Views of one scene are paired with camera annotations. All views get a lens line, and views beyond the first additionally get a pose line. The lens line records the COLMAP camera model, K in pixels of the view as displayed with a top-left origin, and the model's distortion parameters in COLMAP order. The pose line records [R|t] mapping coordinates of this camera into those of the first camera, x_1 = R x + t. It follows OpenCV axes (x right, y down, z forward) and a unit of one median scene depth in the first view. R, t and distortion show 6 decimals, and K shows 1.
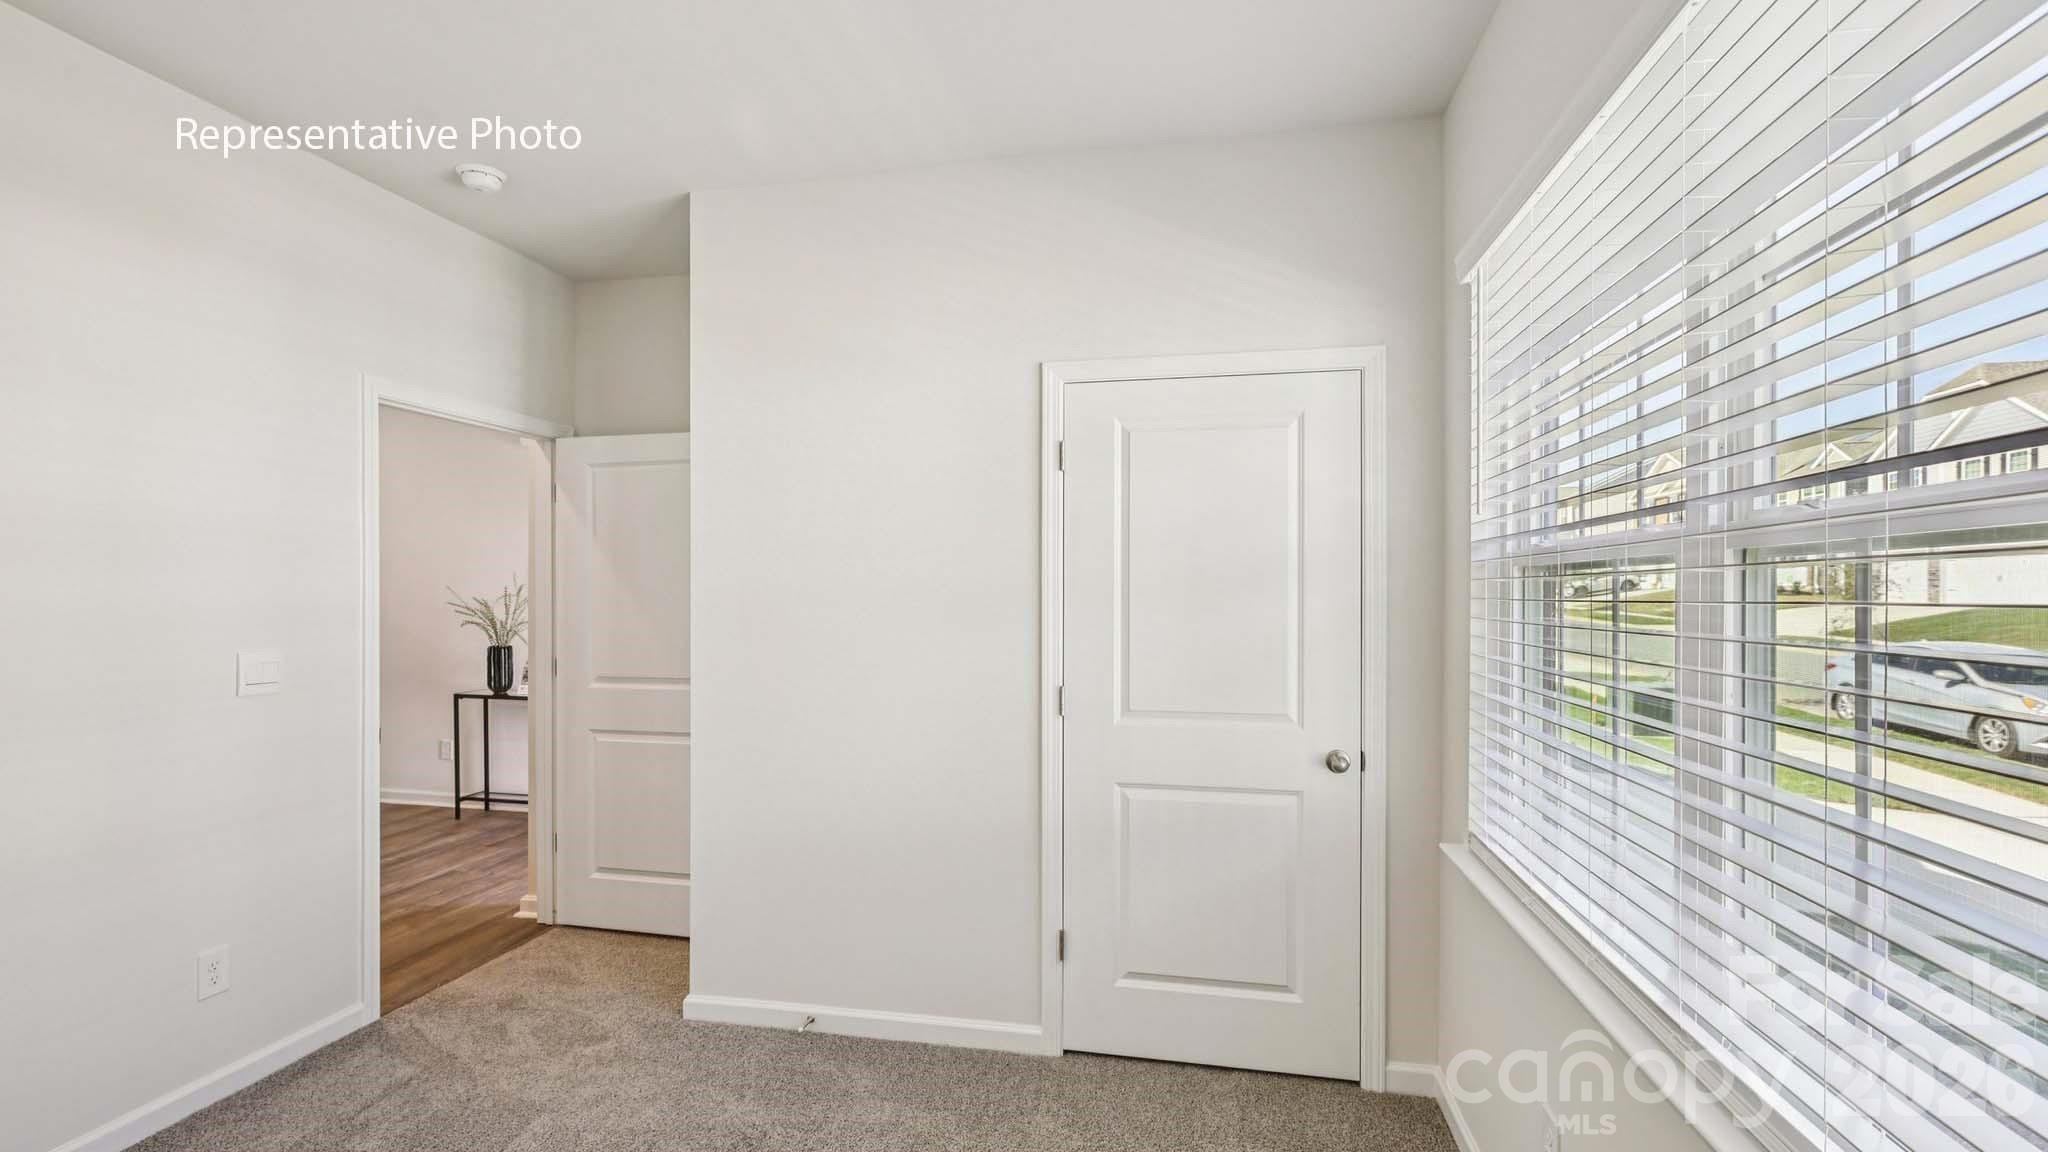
lens RADIAL K [[907.6, 0, 1017.7], [0, 907.6, 584.3], [0, 0, 1]] dist [0.002070, 0.001082]
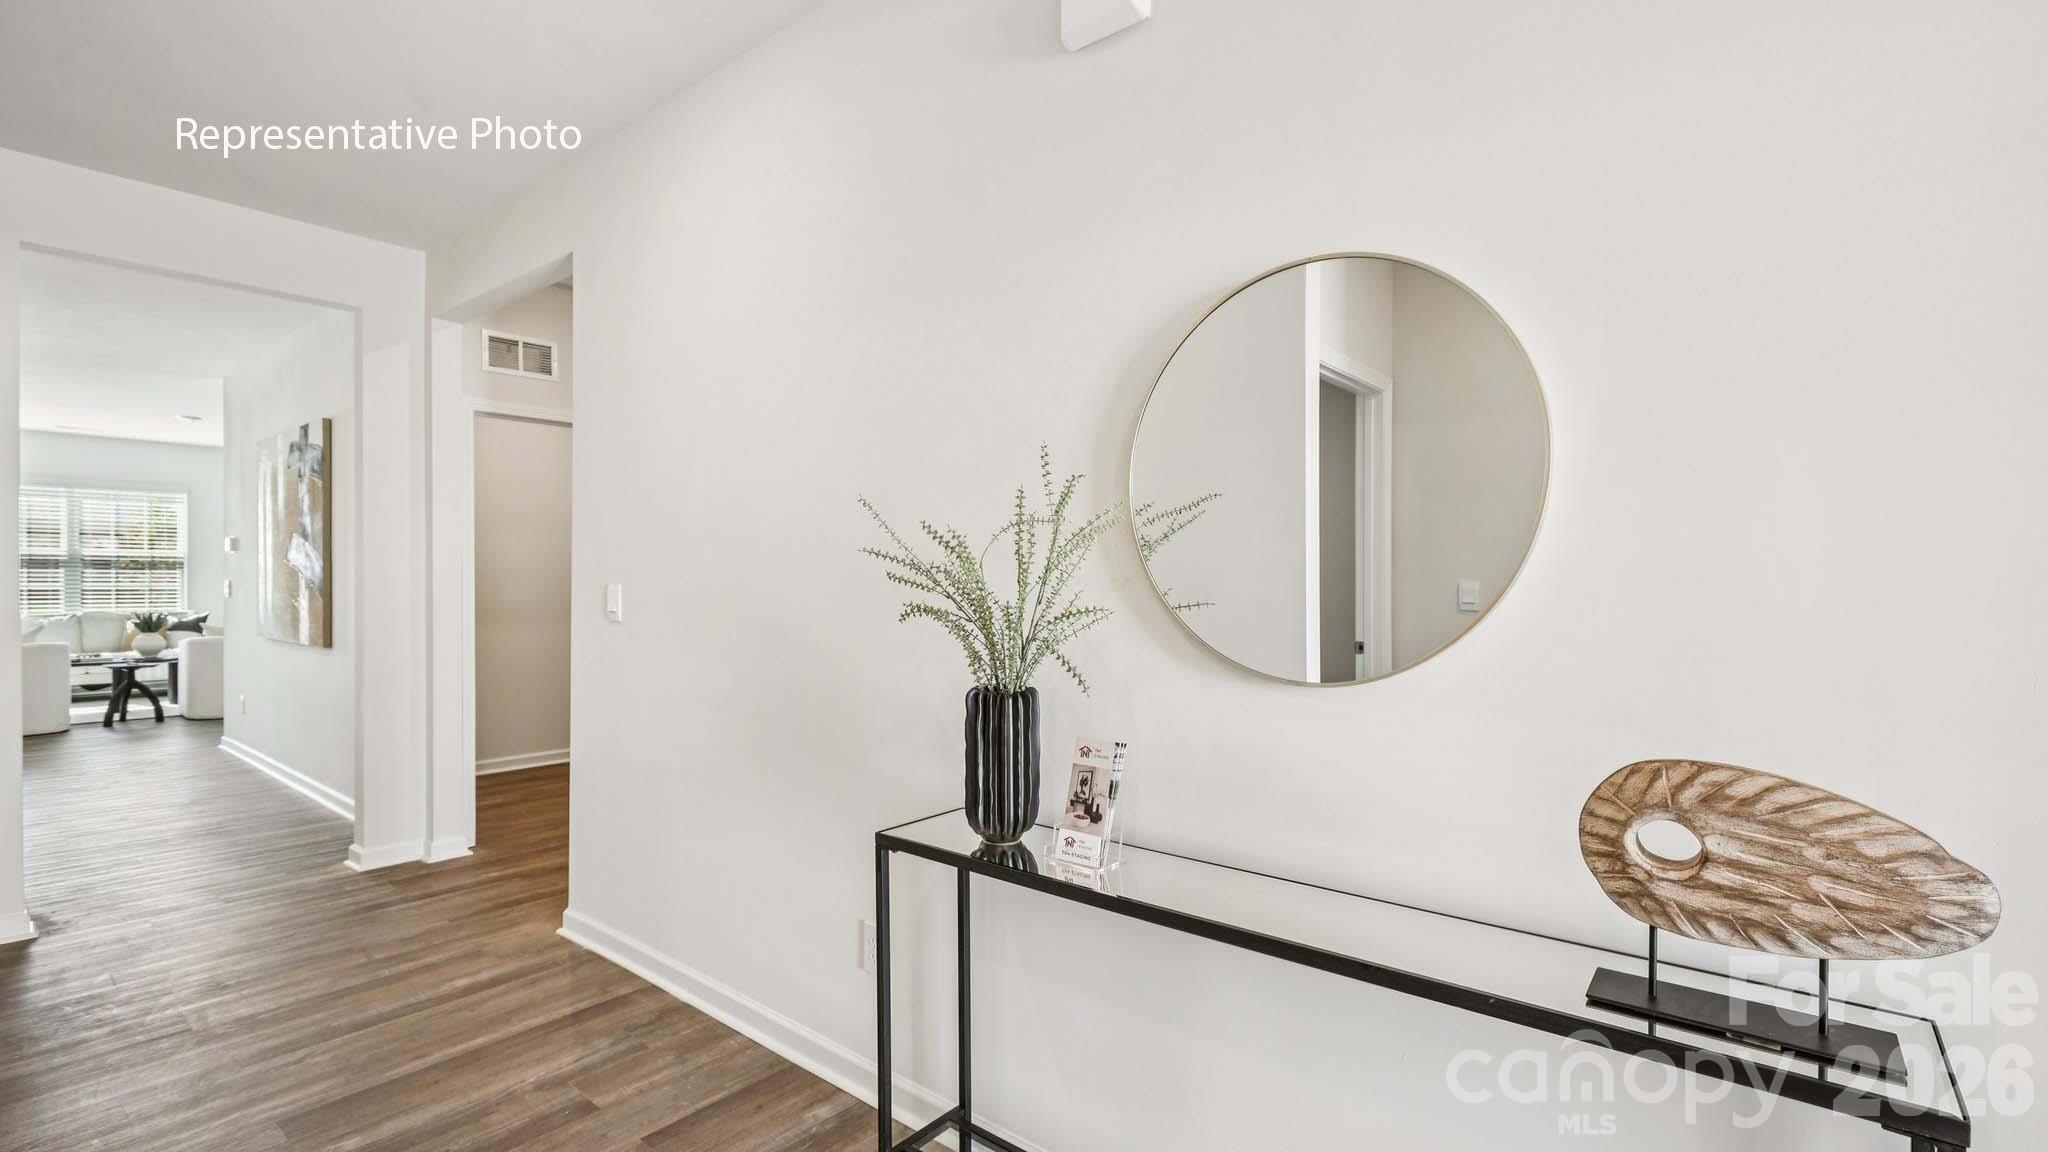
lens RADIAL K [[907.6, 0, 1017.7], [0, 907.6, 584.3], [0, 0, 1]] dist [0.002070, 0.001082]
pose [[0.887724, 0.001935, -0.460371, -0.425473], [-0.000037, 0.999991, 0.004131, 0.031703], [0.460376, -0.003650, 0.887717, 0.732550]]
